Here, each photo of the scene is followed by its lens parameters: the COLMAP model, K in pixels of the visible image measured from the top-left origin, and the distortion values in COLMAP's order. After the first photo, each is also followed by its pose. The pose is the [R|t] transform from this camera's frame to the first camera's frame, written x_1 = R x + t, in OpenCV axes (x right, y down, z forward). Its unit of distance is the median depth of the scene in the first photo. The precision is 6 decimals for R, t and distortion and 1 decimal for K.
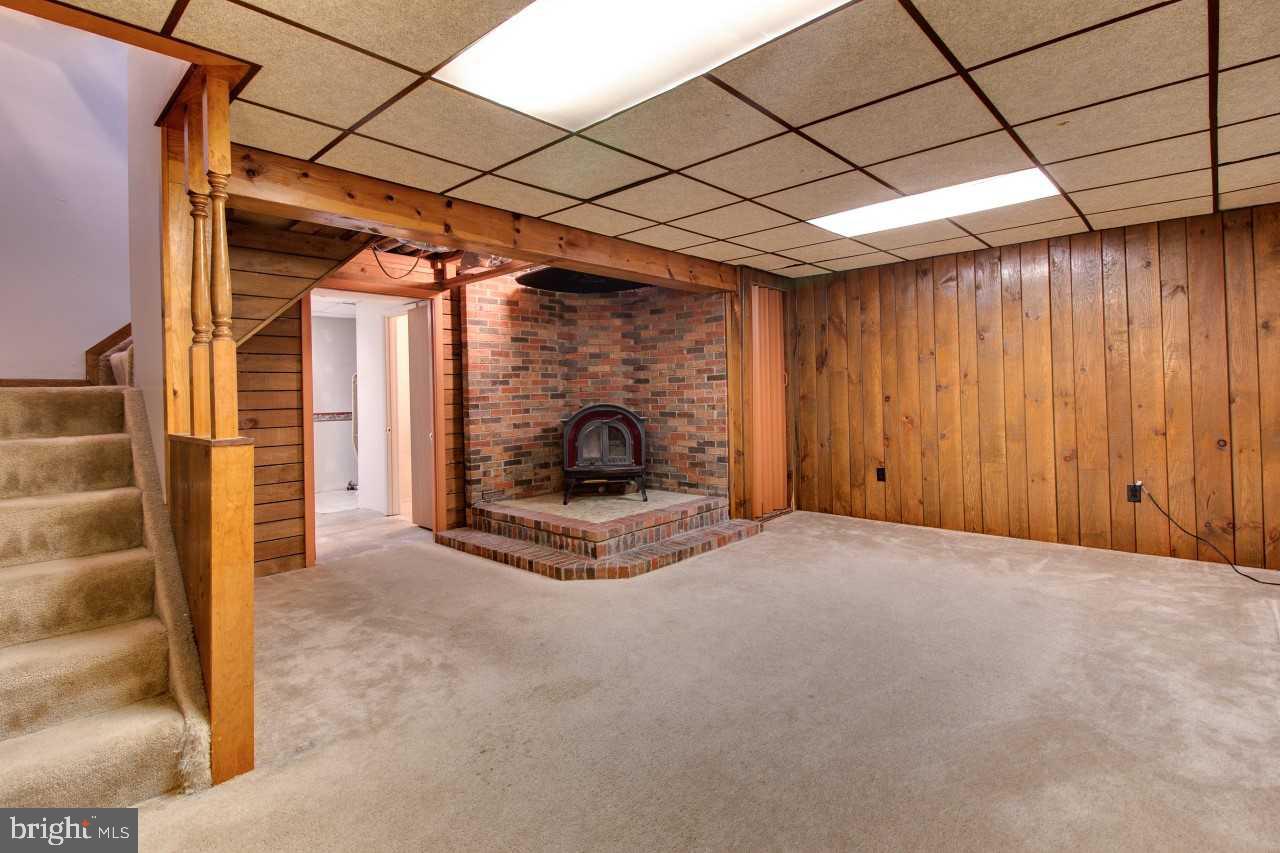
lens RADIAL K [[604.1, 0, 639.7], [0, 604.1, 390.9], [0, 0, 1]] dist [0.019650, -0.013883]
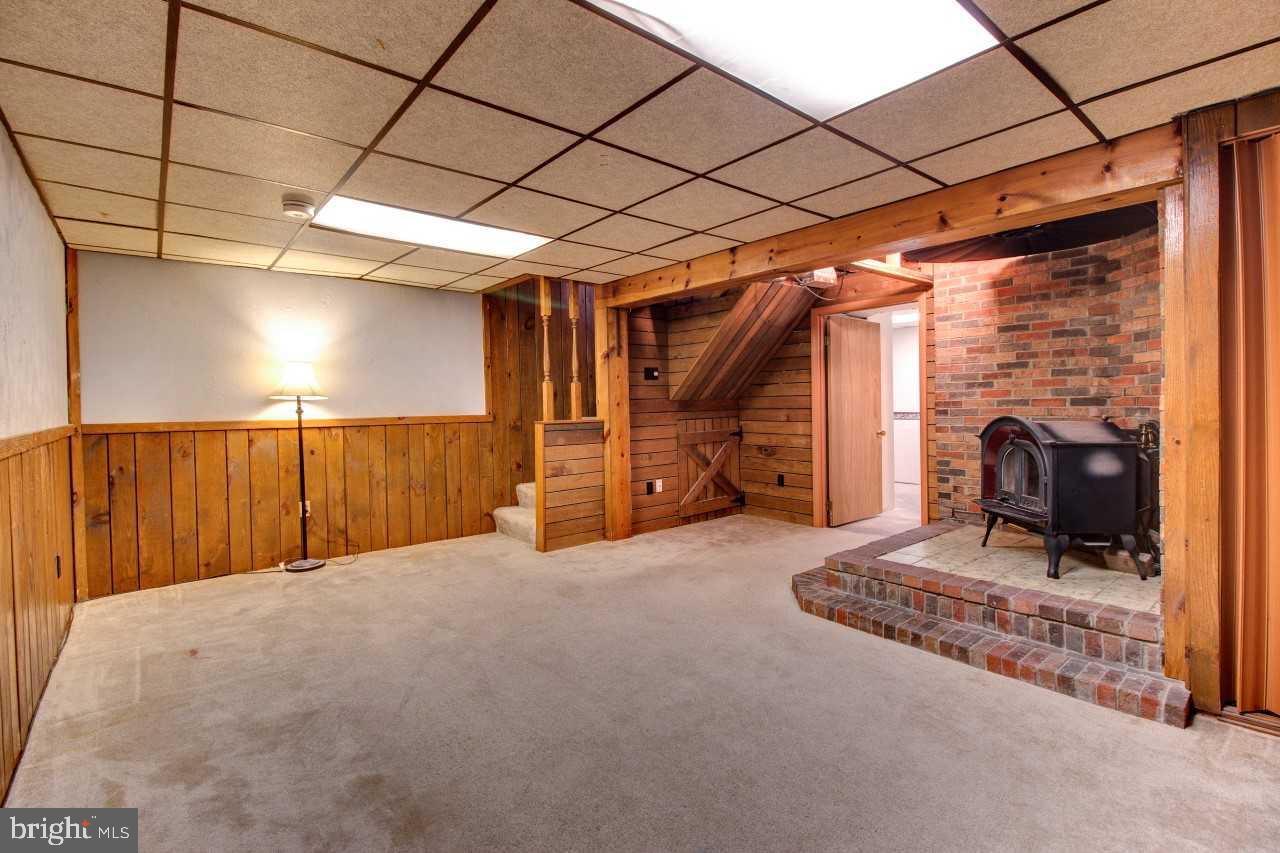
lens RADIAL K [[590.6, 0, 643.9], [0, 590.6, 412.8], [0, 0, 1]] dist [0.000637, 0.000018]
pose [[-0.138563, 0.040701, -0.989517, 0.622674], [0.020571, 0.999058, 0.038213, -0.015536], [0.990140, -0.015060, -0.139269, 0.641712]]
